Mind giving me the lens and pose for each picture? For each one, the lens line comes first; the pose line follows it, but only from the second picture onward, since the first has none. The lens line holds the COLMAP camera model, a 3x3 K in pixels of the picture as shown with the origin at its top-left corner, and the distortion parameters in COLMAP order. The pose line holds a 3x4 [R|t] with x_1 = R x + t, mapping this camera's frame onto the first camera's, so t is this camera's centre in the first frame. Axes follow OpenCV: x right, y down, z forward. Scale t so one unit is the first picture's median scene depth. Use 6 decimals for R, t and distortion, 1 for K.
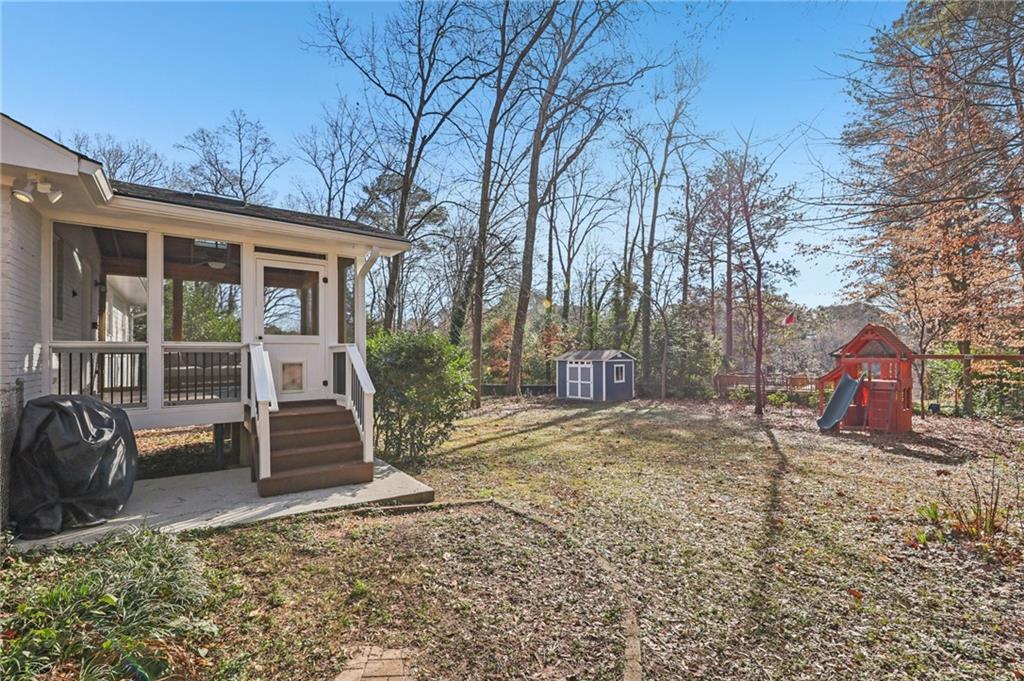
lens RADIAL K [[459.4, 0, 515.2], [0, 459.4, 355.2], [0, 0, 1]] dist [0.011939, -0.007913]
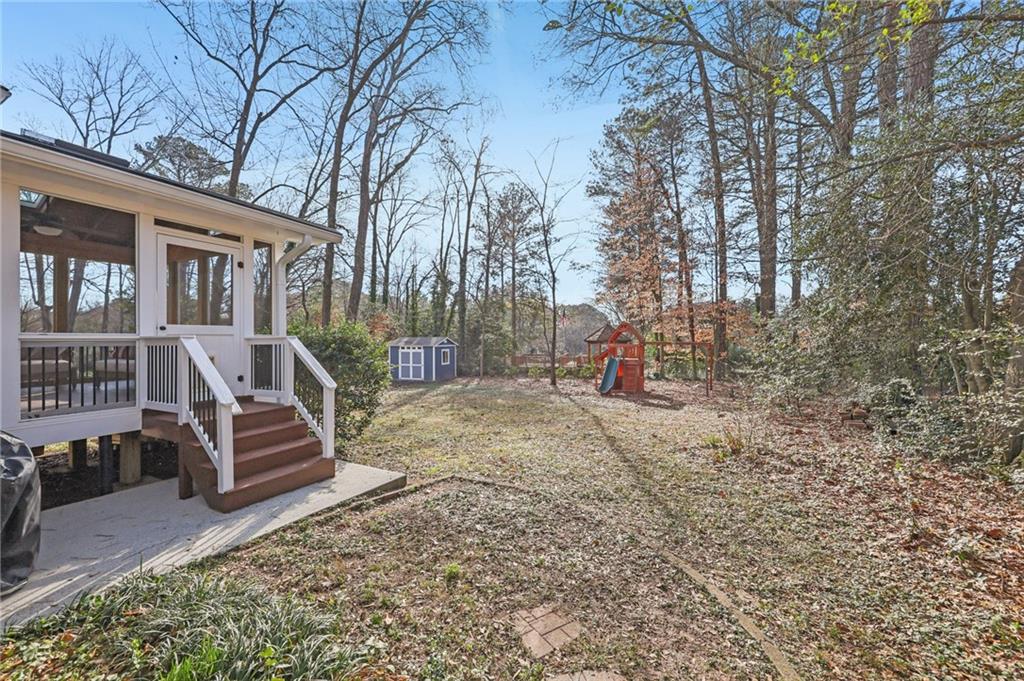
lens RADIAL K [[398.1, 0, 512.0], [0, 398.1, 340.5], [0, 0, 1]] dist [0.001436, -0.000443]
pose [[0.882614, -0.000027, 0.470099, -0.125269], [-0.001732, 0.999993, 0.003309, -0.006976], [-0.470096, -0.003735, 0.882607, 0.022103]]
